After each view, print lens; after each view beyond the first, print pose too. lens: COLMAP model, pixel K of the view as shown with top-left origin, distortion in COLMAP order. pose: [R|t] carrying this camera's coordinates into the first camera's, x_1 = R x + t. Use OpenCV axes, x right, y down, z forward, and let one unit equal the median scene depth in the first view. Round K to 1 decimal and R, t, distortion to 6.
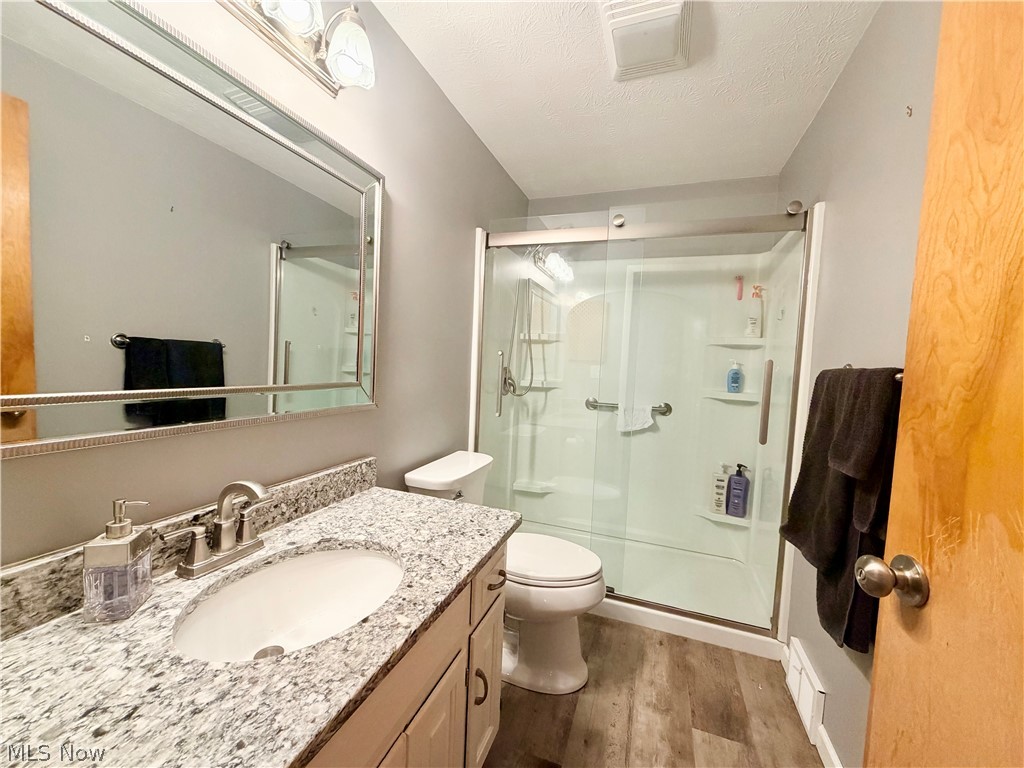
lens RADIAL K [[404.3, 0, 512.0], [0, 404.3, 384.0], [0, 0, 1]] dist [-0.000885, -0.000051]
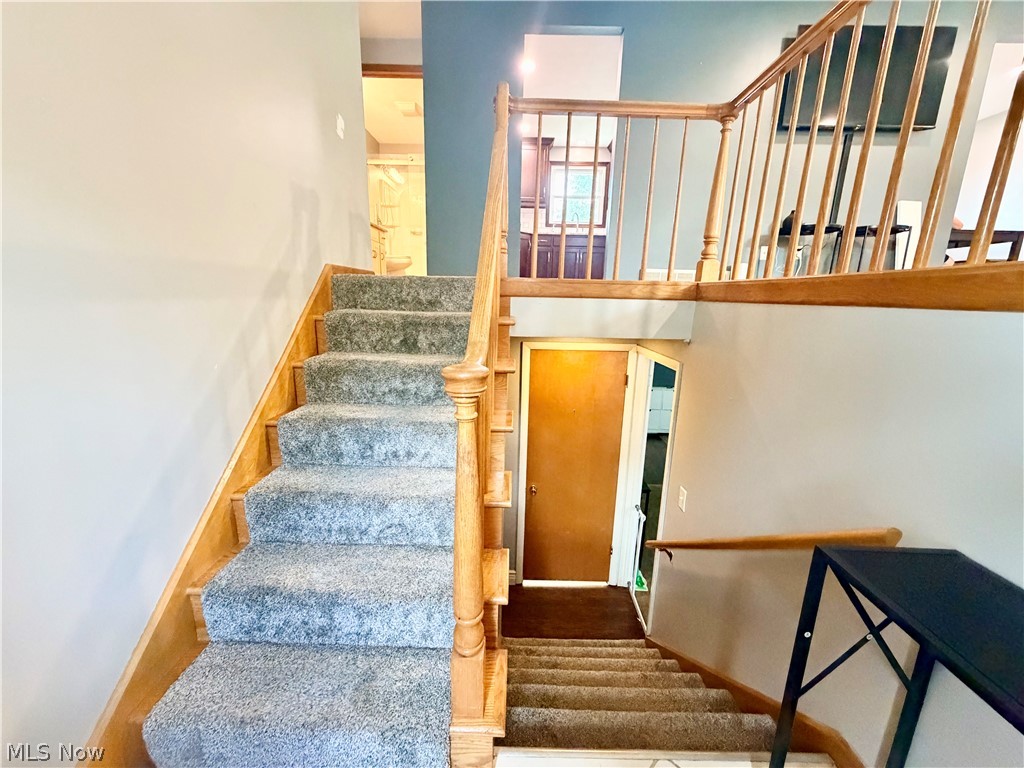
lens RADIAL K [[404.3, 0, 512.0], [0, 404.3, 384.0], [0, 0, 1]] dist [-0.000885, -0.000051]
pose [[0.944194, -0.095413, 0.315268, -0.111585], [0.039909, 0.983214, 0.178038, 0.570848], [-0.326963, -0.155521, 0.932153, -1.770887]]
